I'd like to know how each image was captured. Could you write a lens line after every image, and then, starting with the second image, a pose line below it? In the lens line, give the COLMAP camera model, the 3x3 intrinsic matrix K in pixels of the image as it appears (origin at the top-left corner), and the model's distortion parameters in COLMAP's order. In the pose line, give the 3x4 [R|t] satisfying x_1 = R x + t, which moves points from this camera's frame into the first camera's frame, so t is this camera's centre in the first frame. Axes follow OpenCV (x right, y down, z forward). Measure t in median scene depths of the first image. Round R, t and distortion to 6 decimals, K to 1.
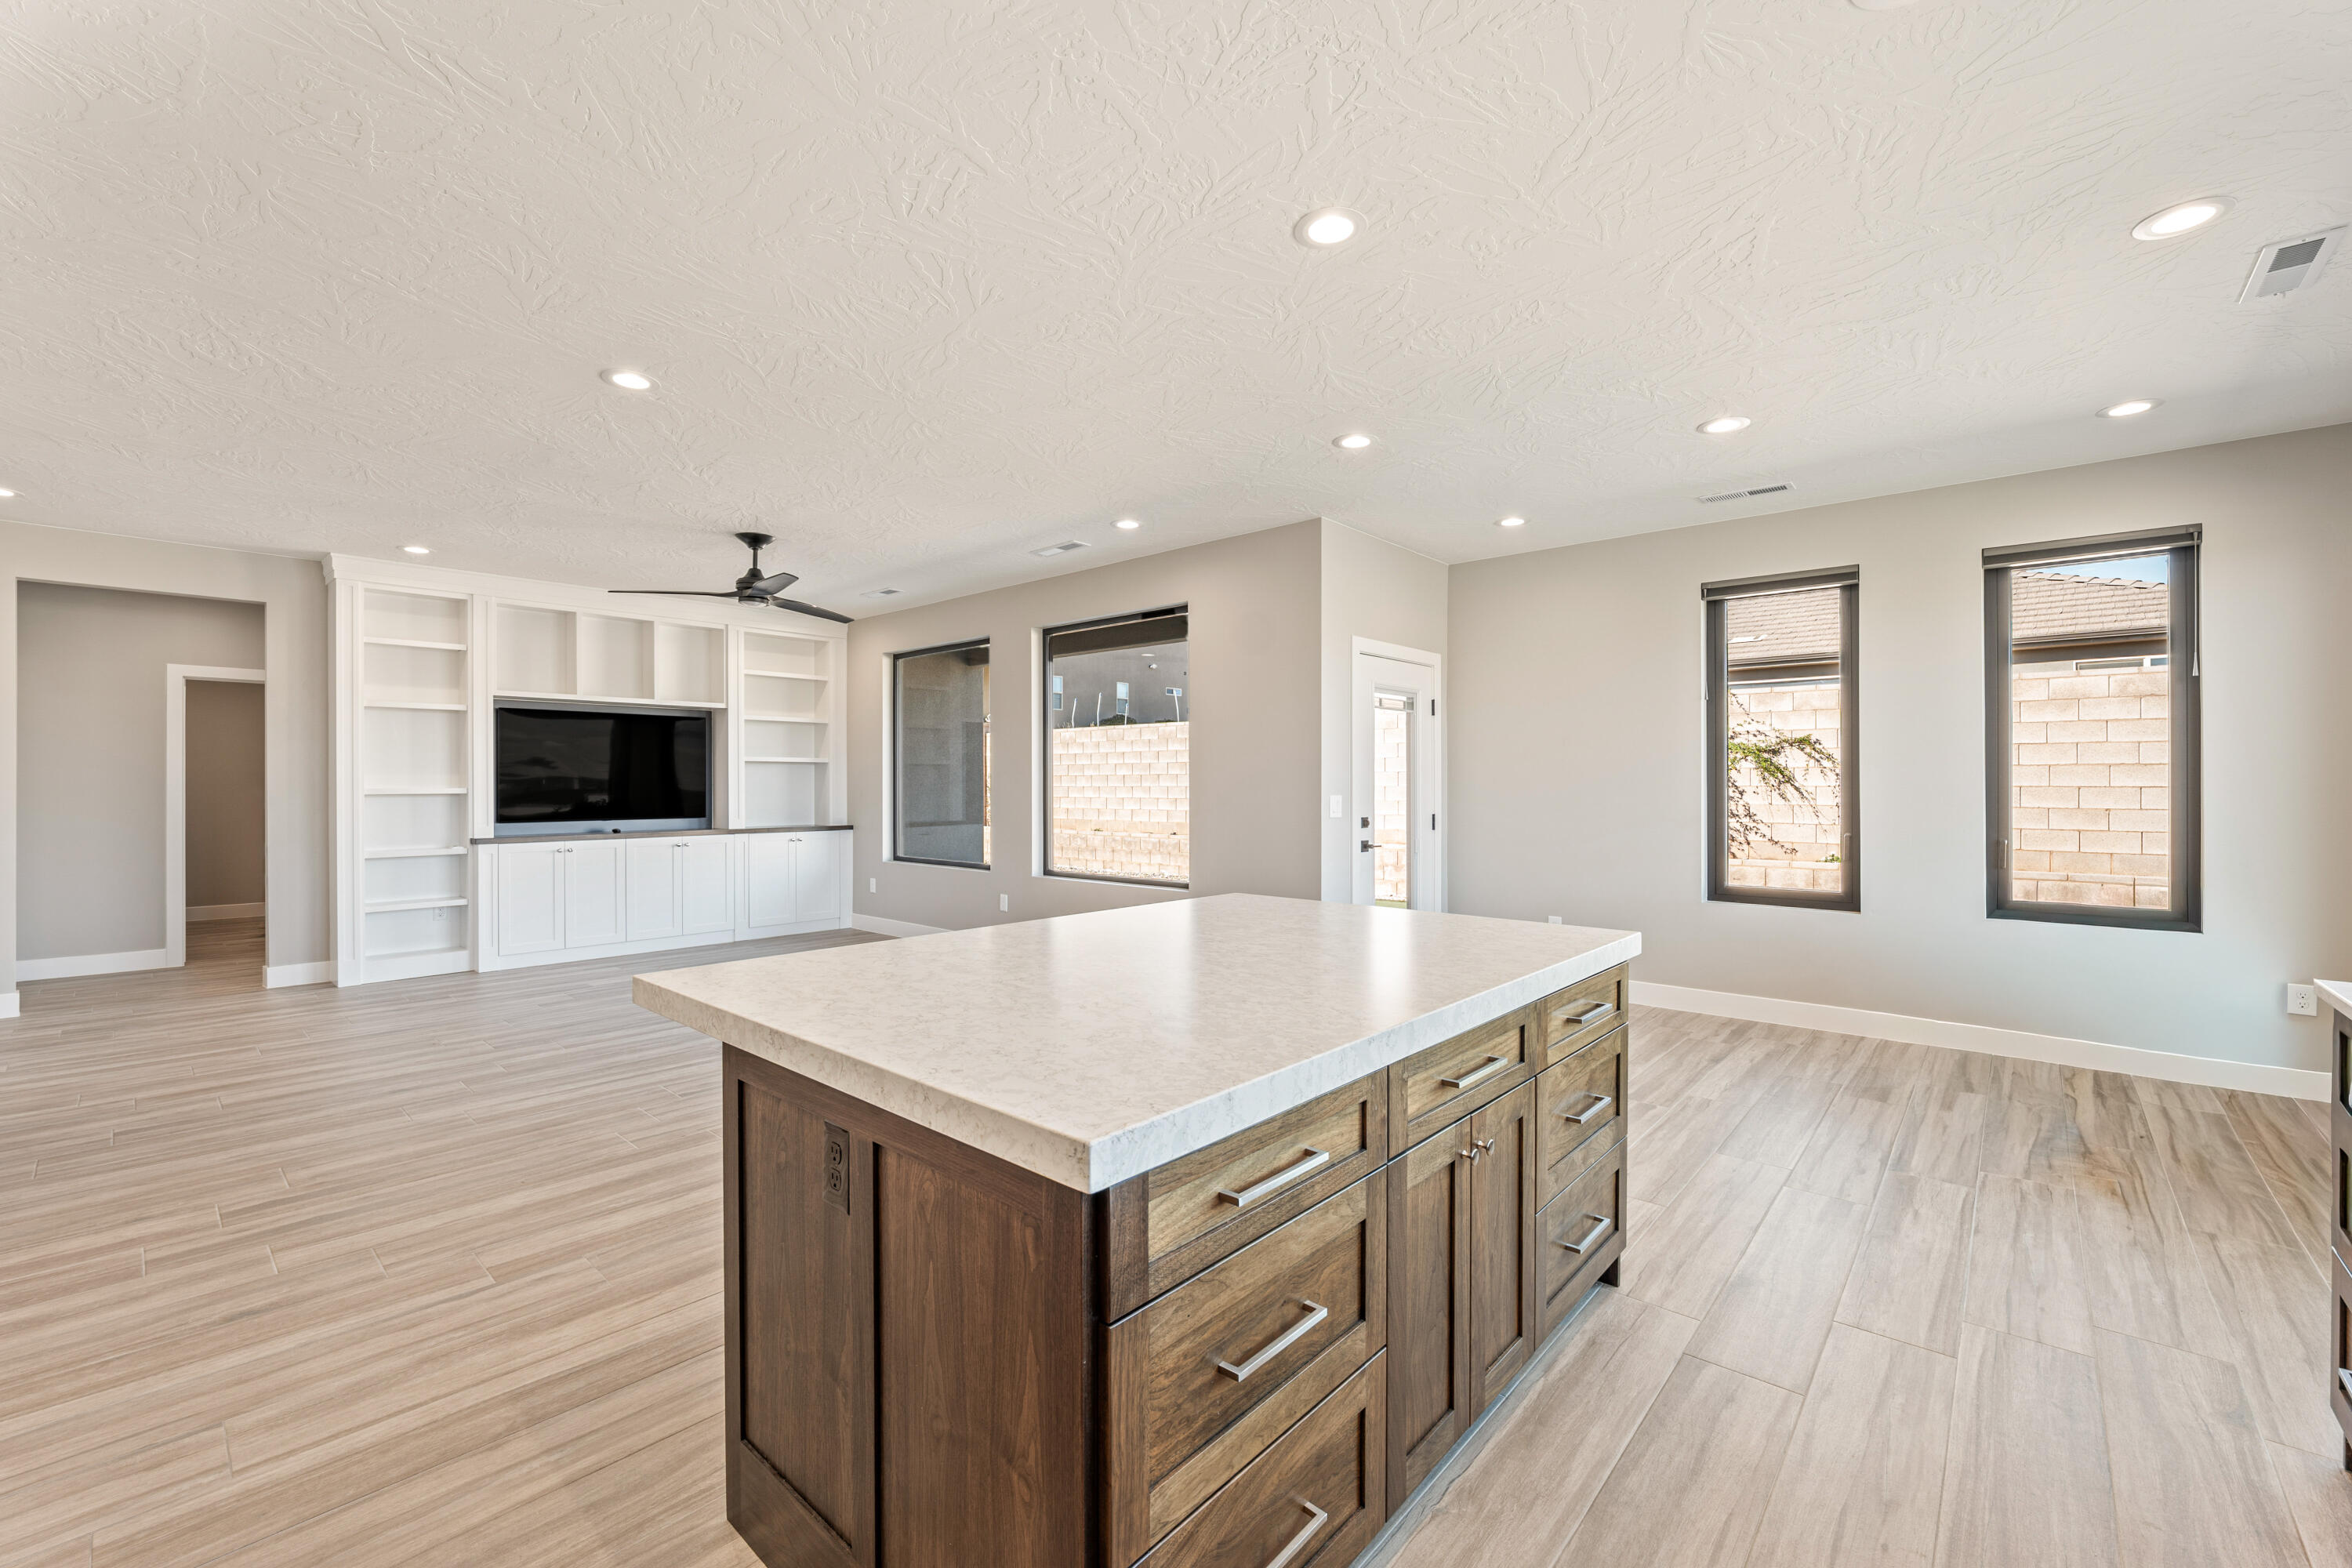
lens RADIAL K [[971.5, 0, 1176.1], [0, 971.5, 781.4], [0, 0, 1]] dist [-0.010911, 0.000040]
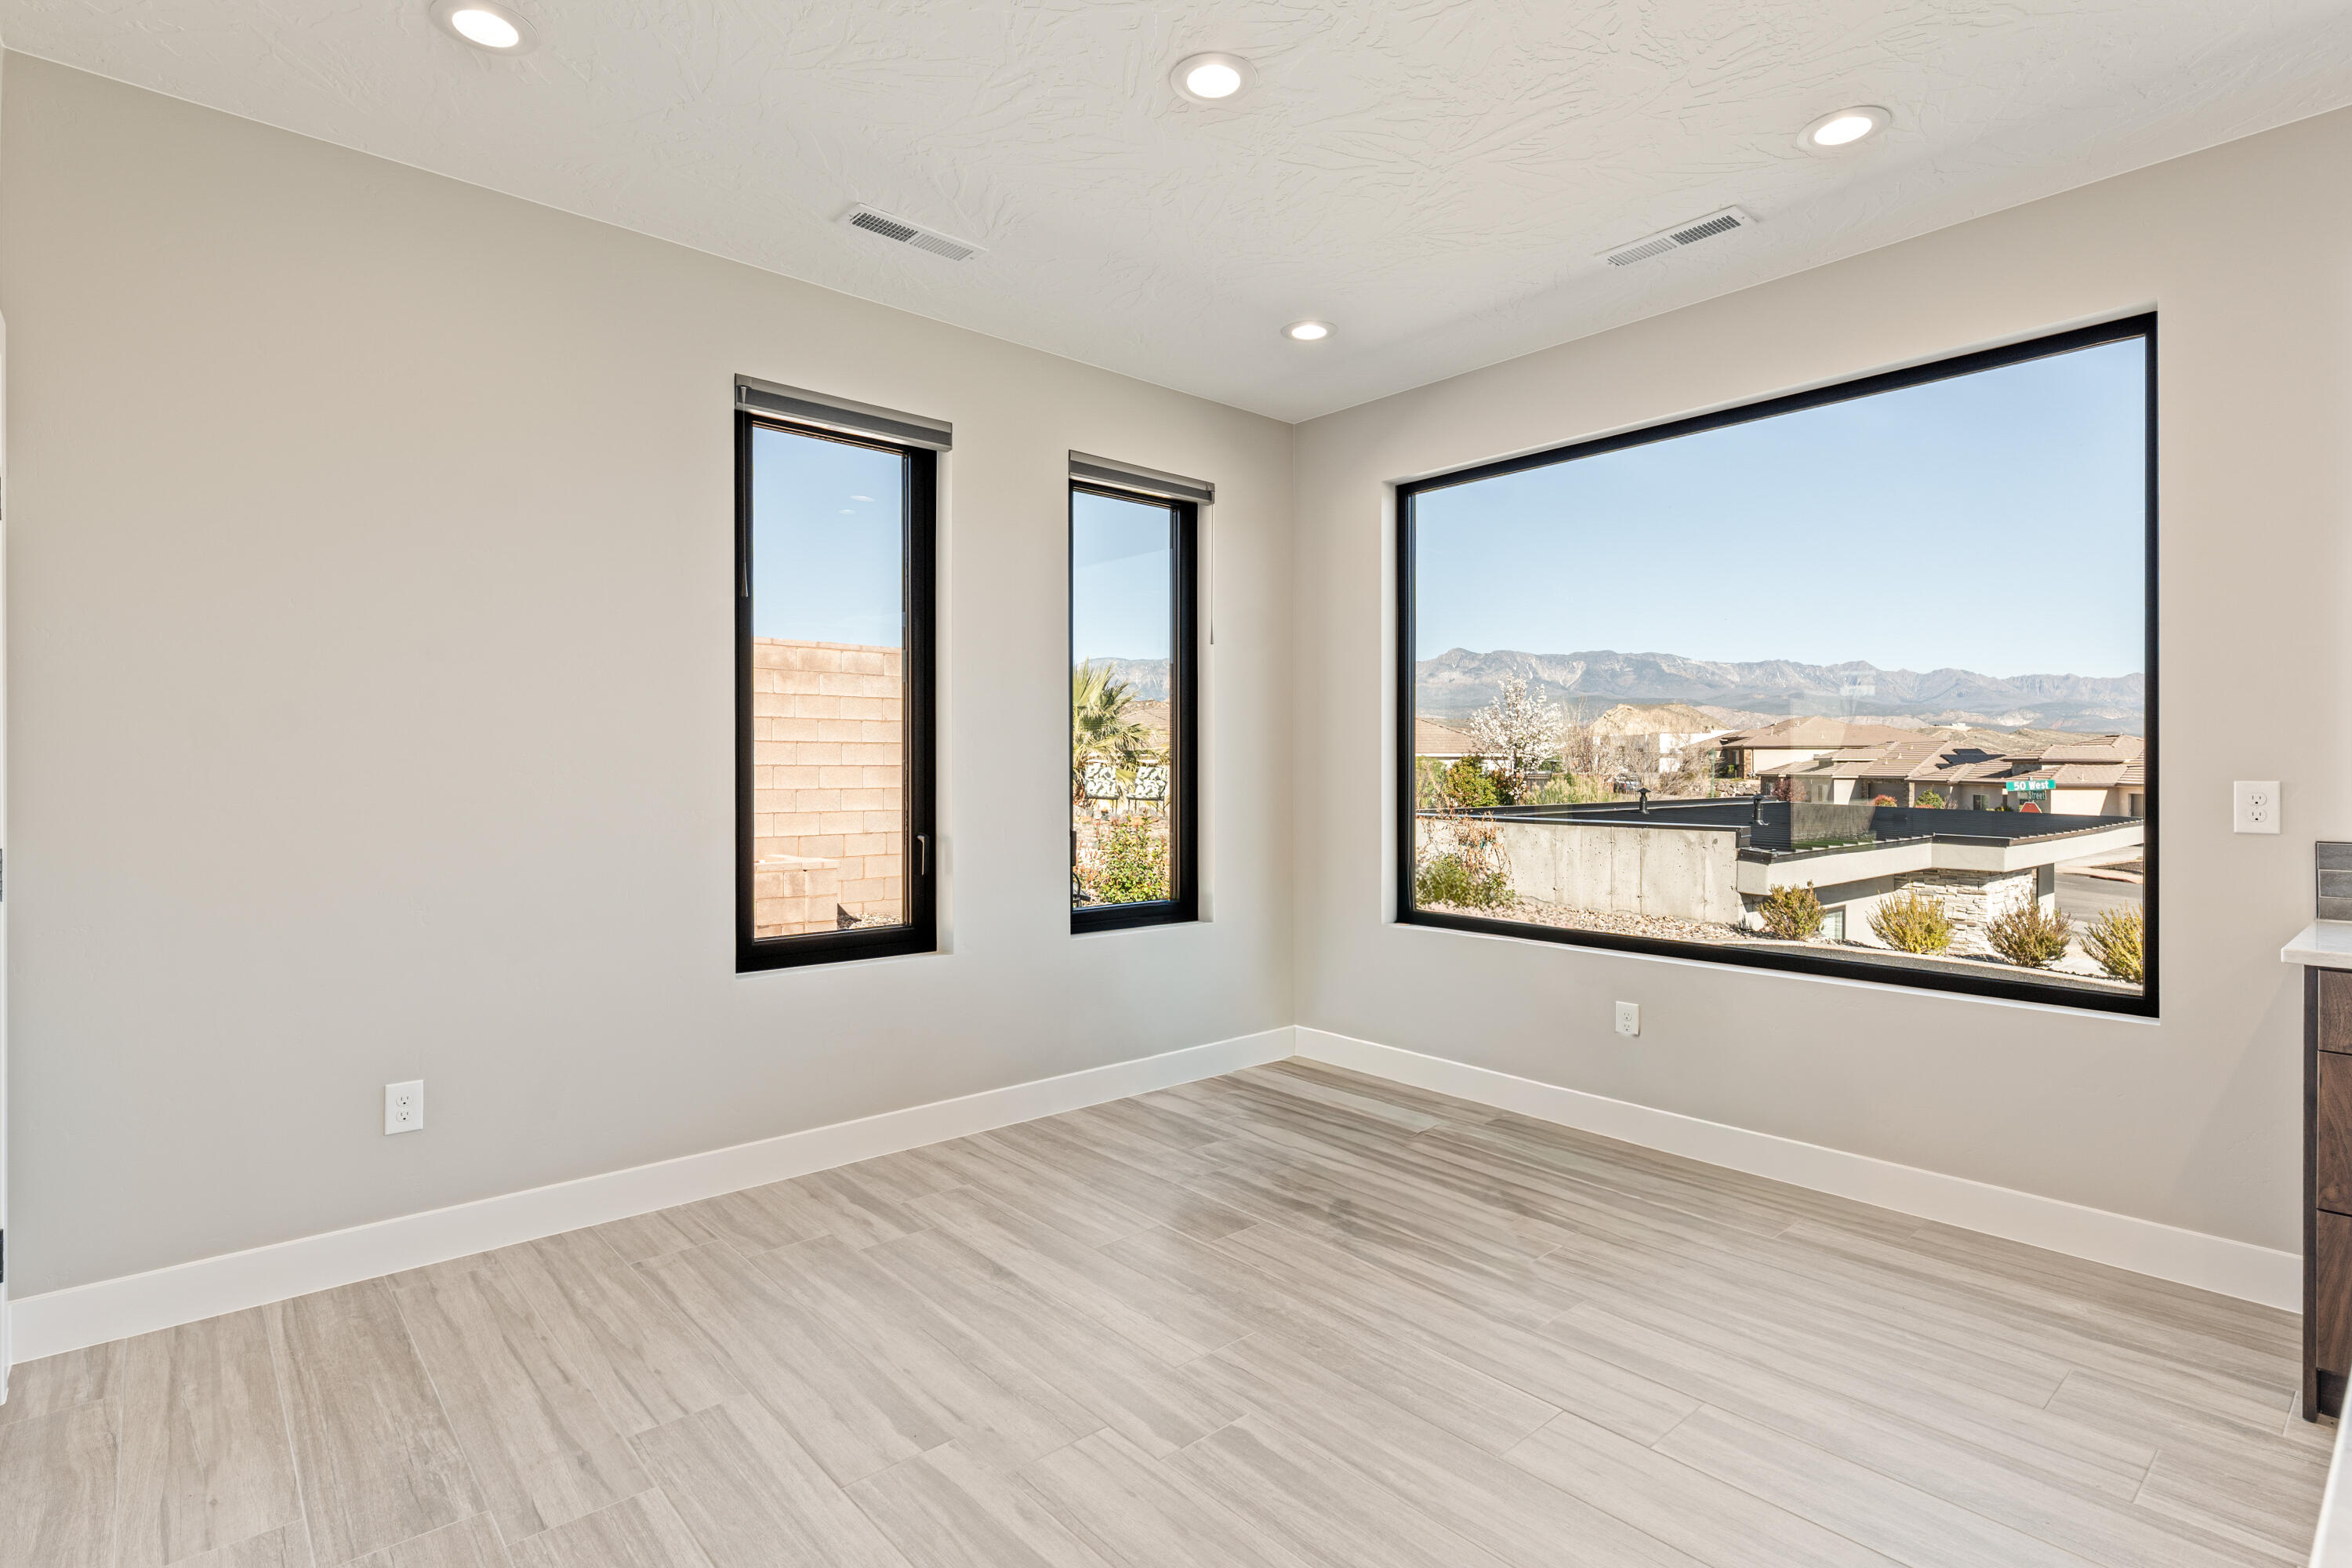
lens RADIAL K [[1154.9, 0, 1172.8], [0, 1154.9, 771.7], [0, 0, 1]] dist [0.004535, -0.001930]
pose [[0.126313, -0.004060, 0.991982, -0.067943], [-0.001912, 0.999989, 0.004336, 0.008806], [-0.991989, -0.002445, 0.126303, 0.891995]]
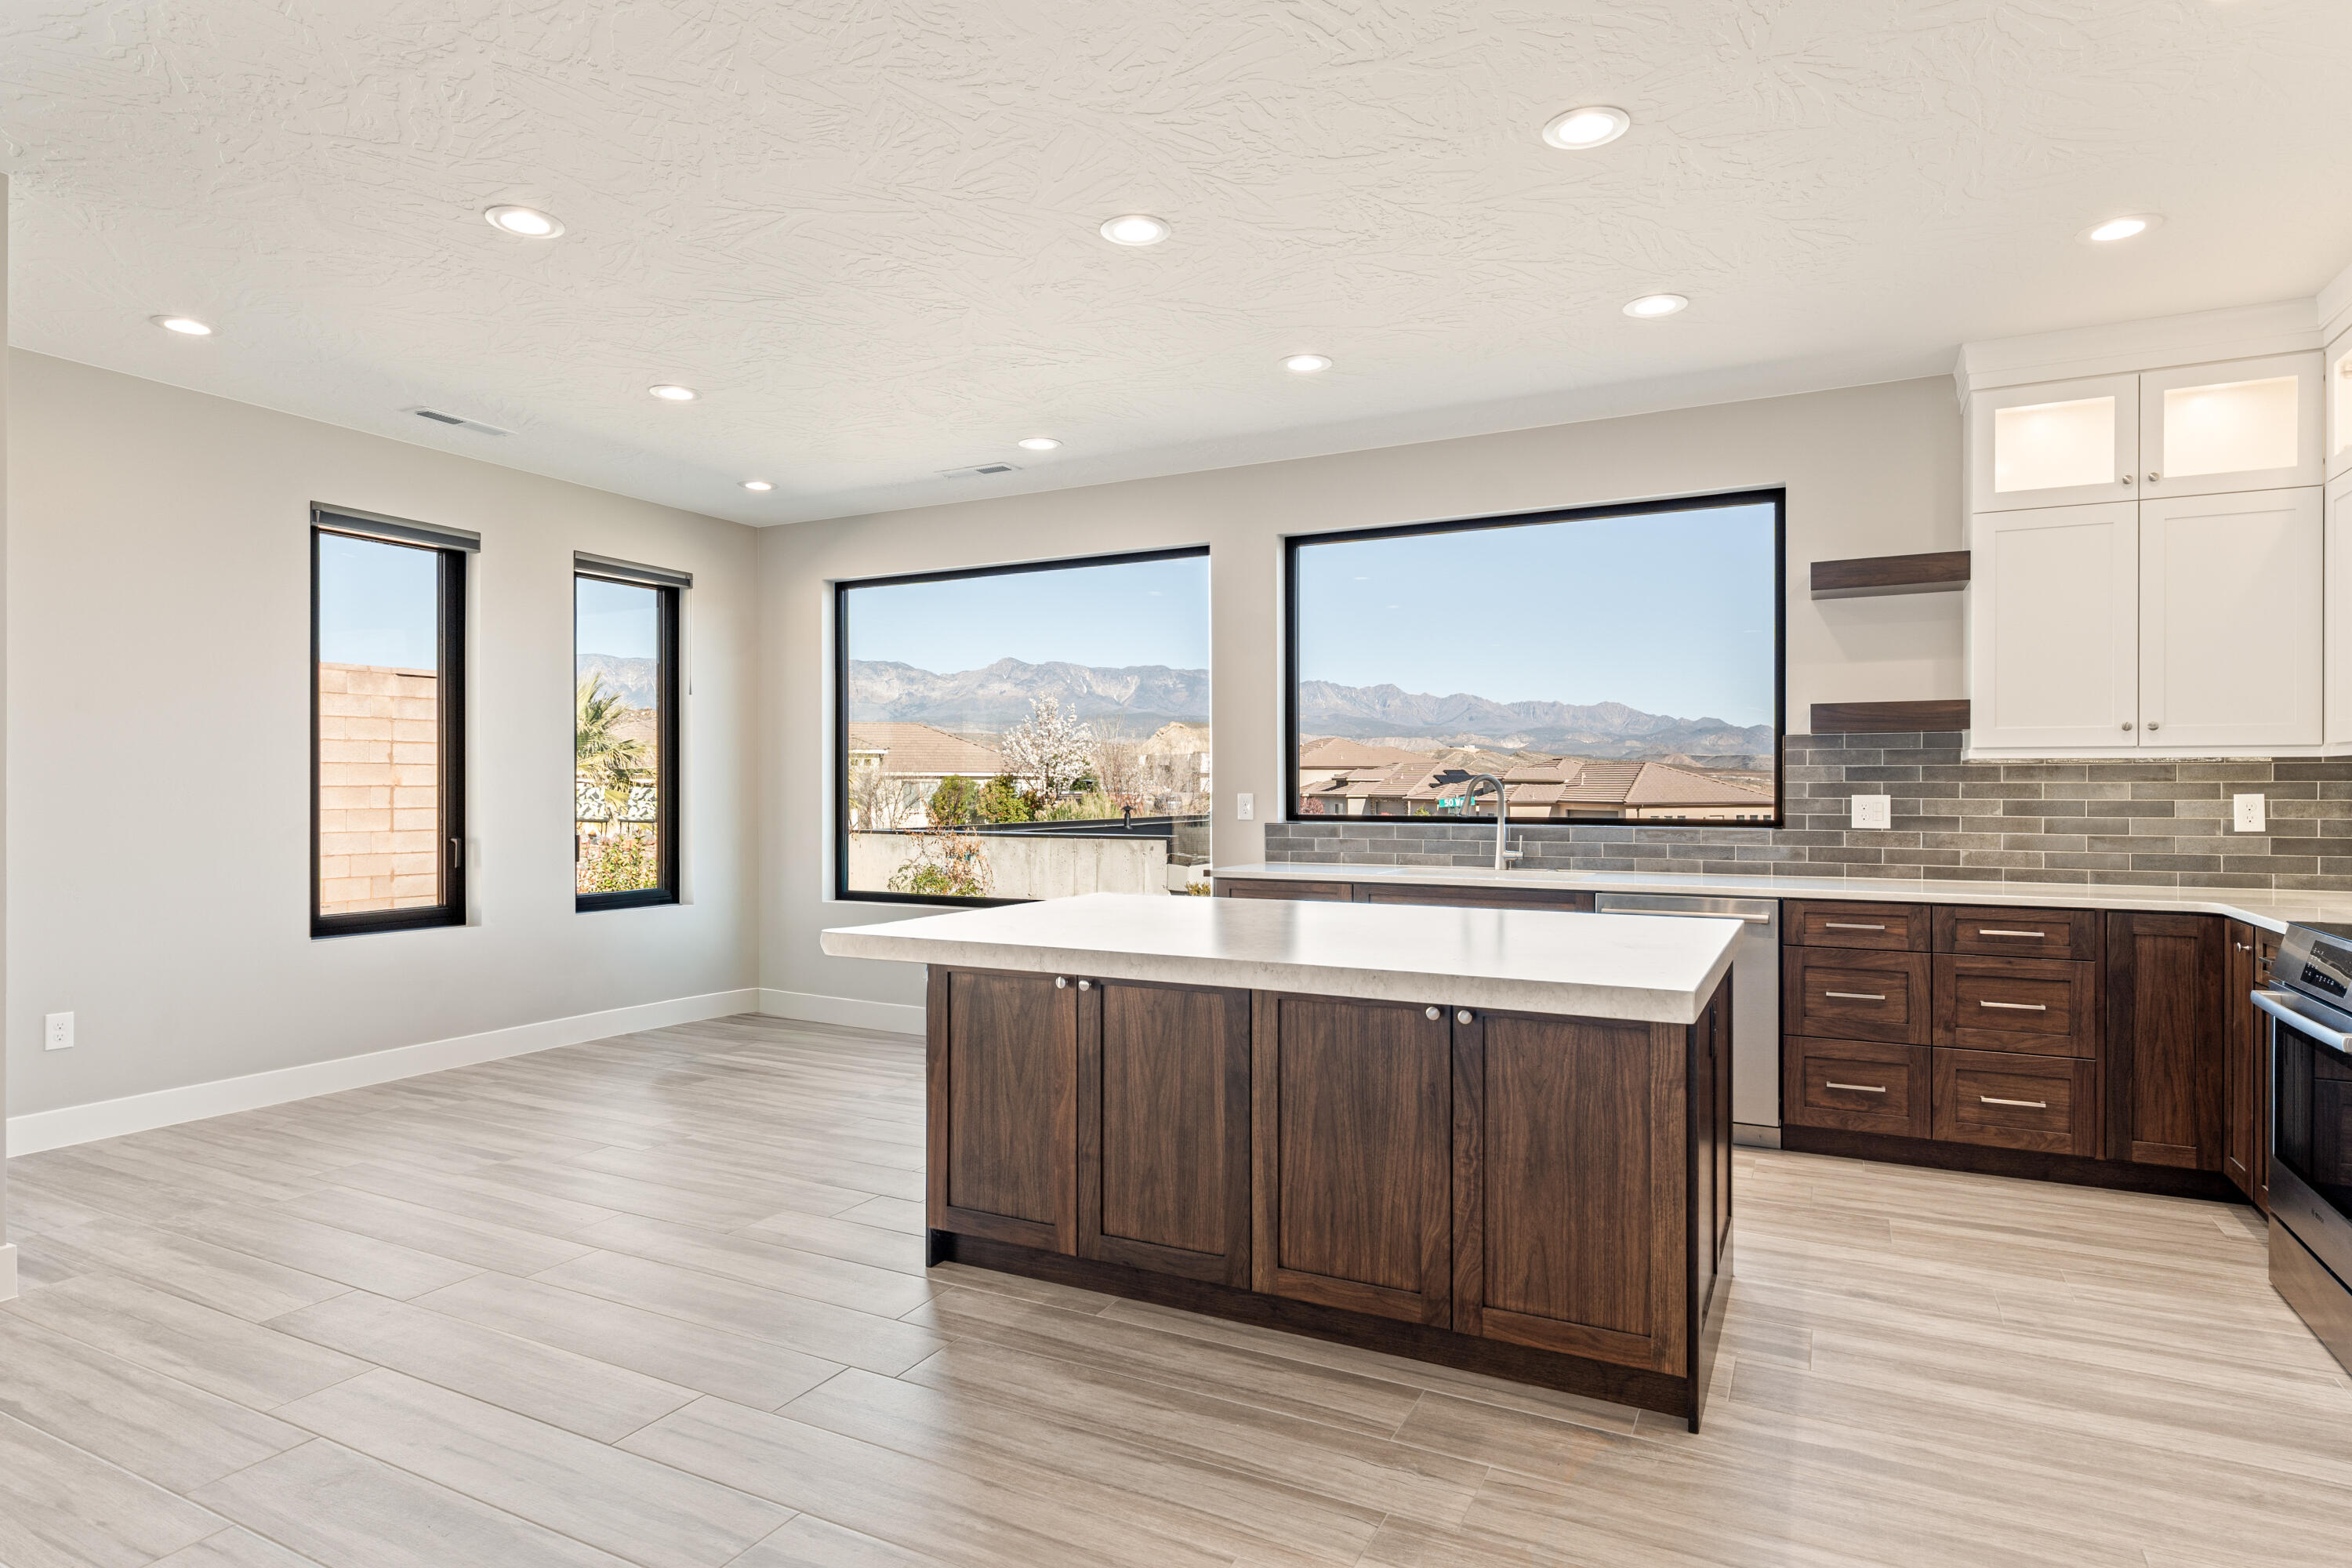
lens RADIAL K [[1278.5, 0, 1173.2], [0, 1278.5, 783.4], [0, 0, 1]] dist [-0.002539, 0.001212]
pose [[-0.241905, 0.002751, 0.970296, -0.689355], [-0.001080, 0.999995, -0.003104, 0.008636], [-0.970299, -0.001799, -0.241901, 0.792716]]
